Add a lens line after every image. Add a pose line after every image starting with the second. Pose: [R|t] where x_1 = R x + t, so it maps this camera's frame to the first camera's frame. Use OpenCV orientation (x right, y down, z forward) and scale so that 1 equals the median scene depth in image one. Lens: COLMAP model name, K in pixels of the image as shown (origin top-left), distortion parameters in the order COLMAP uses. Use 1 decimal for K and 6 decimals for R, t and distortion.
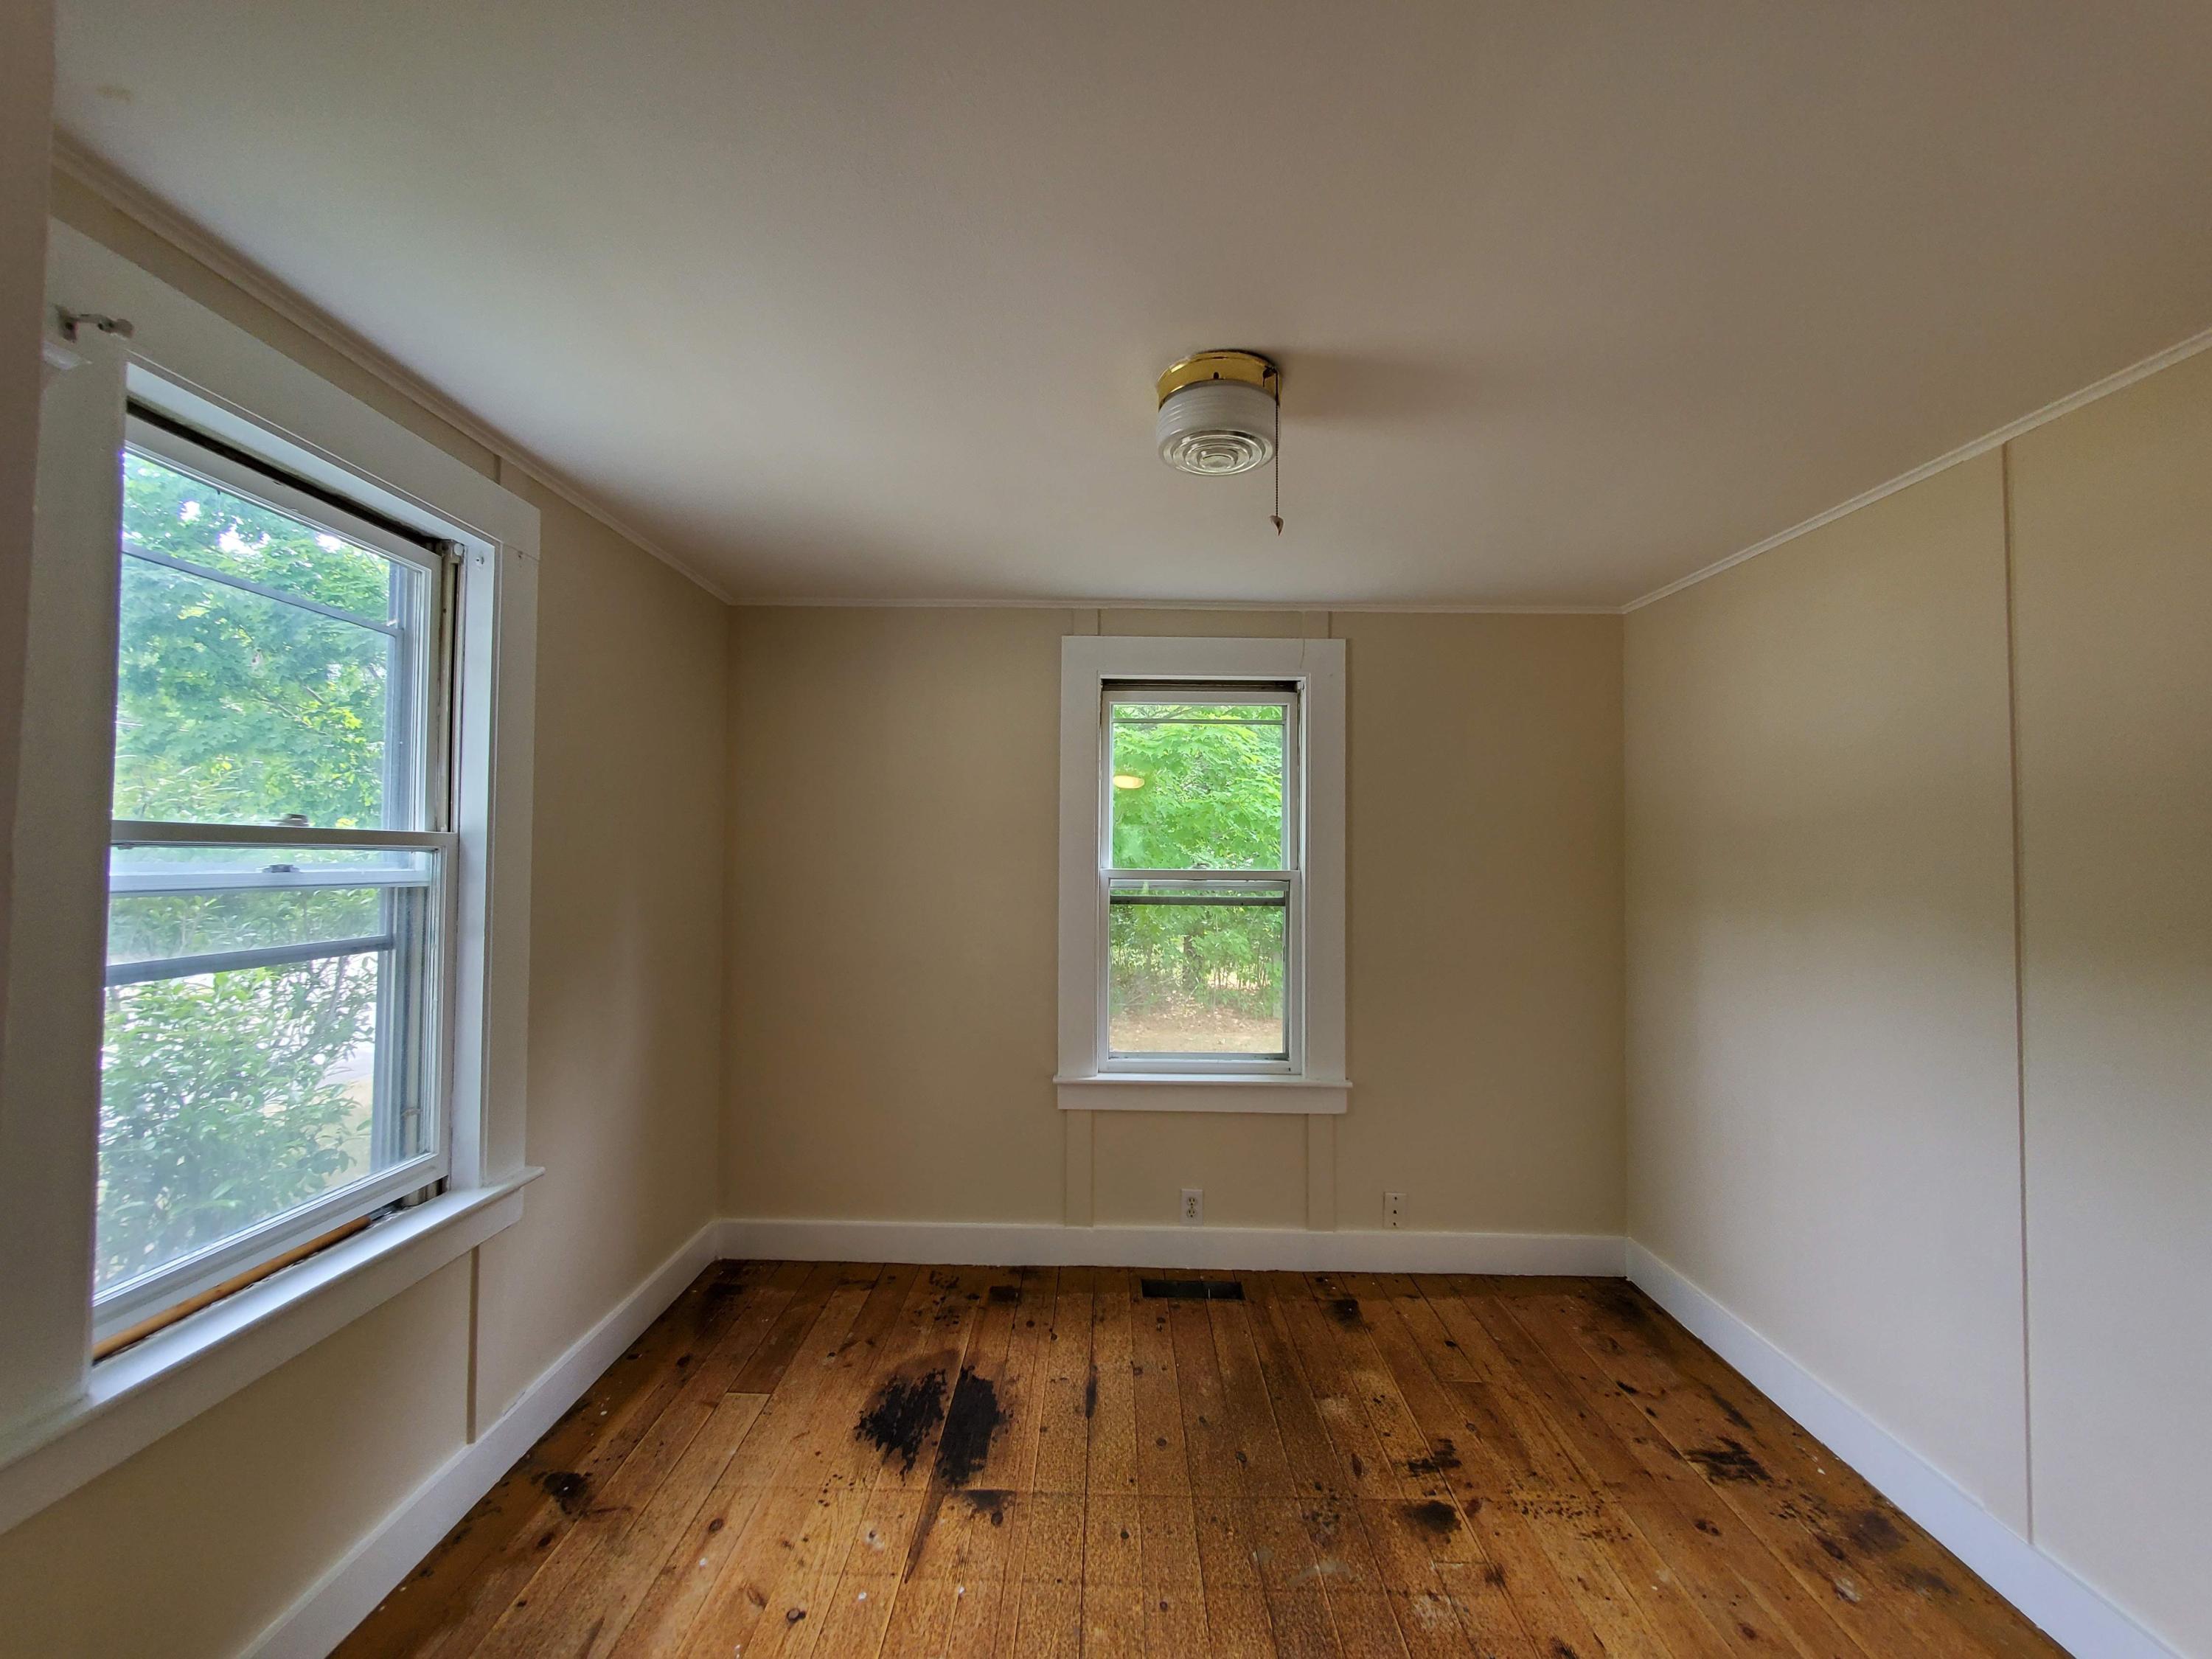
lens RADIAL K [[874.4, 0, 1096.1], [0, 874.4, 833.5], [0, 0, 1]] dist [-0.000490, -0.000005]
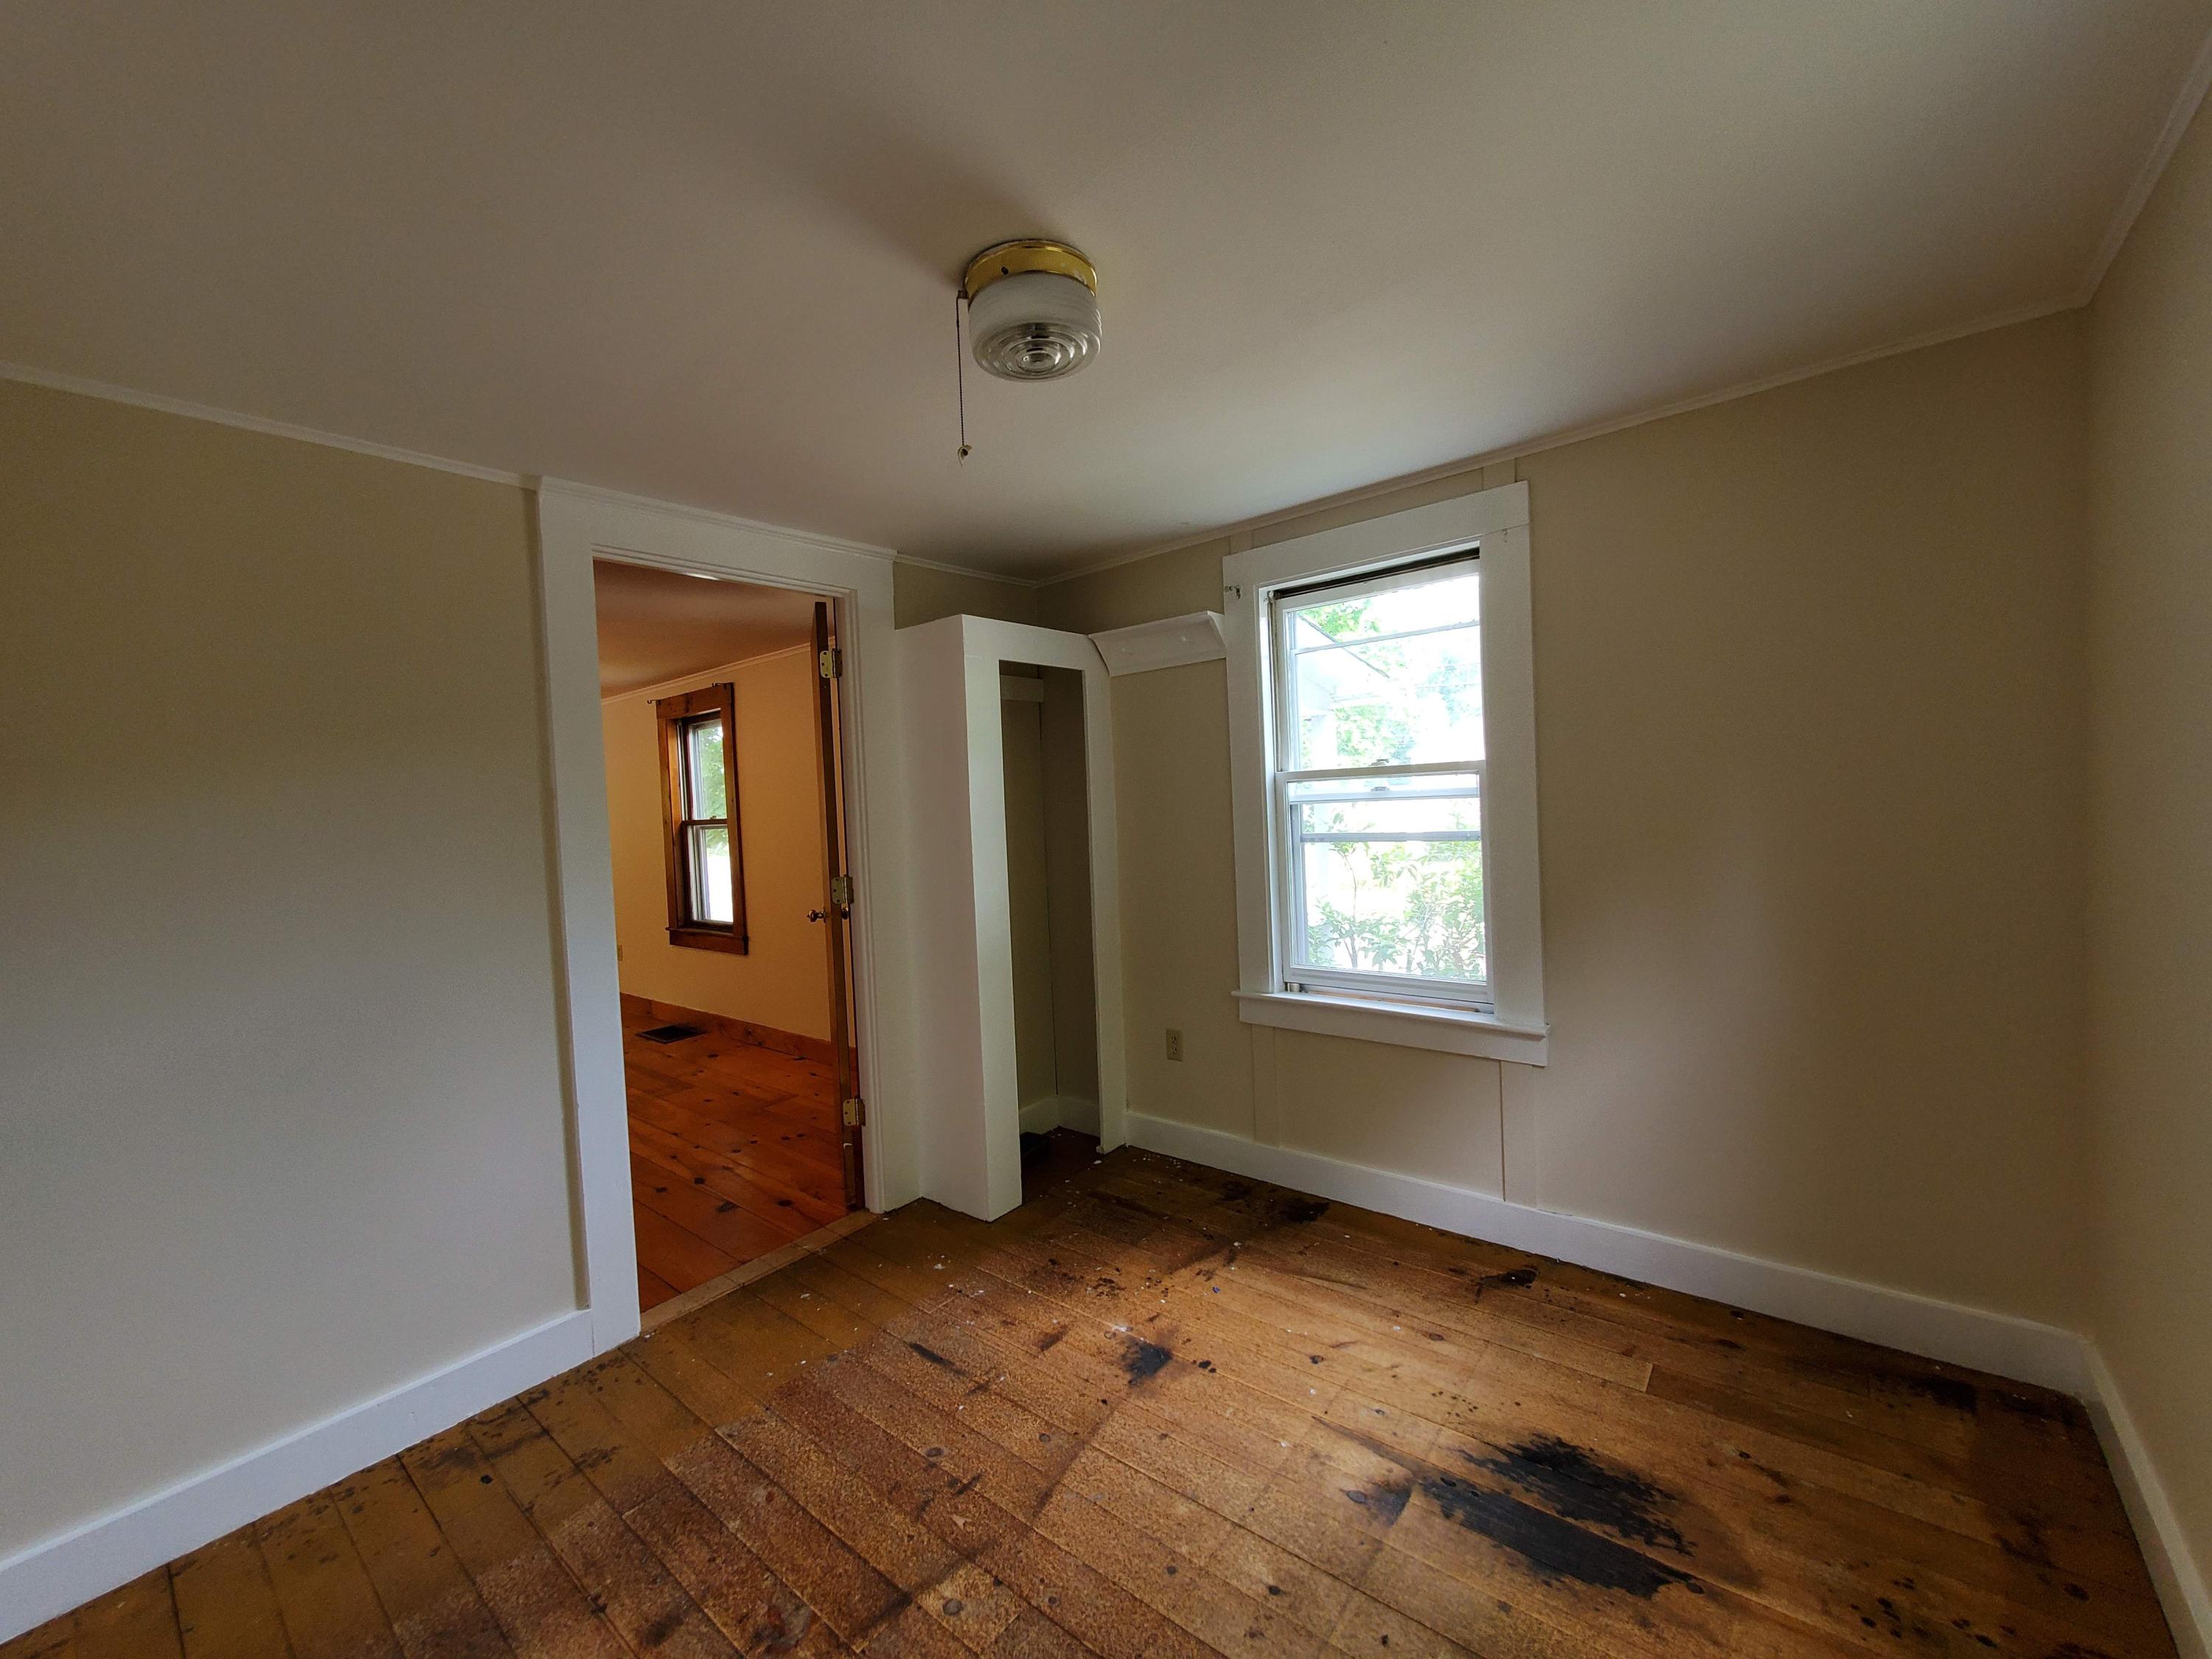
lens RADIAL K [[882.3, 0, 1104.1], [0, 882.3, 836.6], [0, 0, 1]] dist [-0.000533, -0.000237]
pose [[-0.620763, 0.049666, -0.782424, 0.675562], [0.062101, 0.997971, 0.014078, 0.059338], [0.781535, -0.039851, -0.622587, 1.276681]]
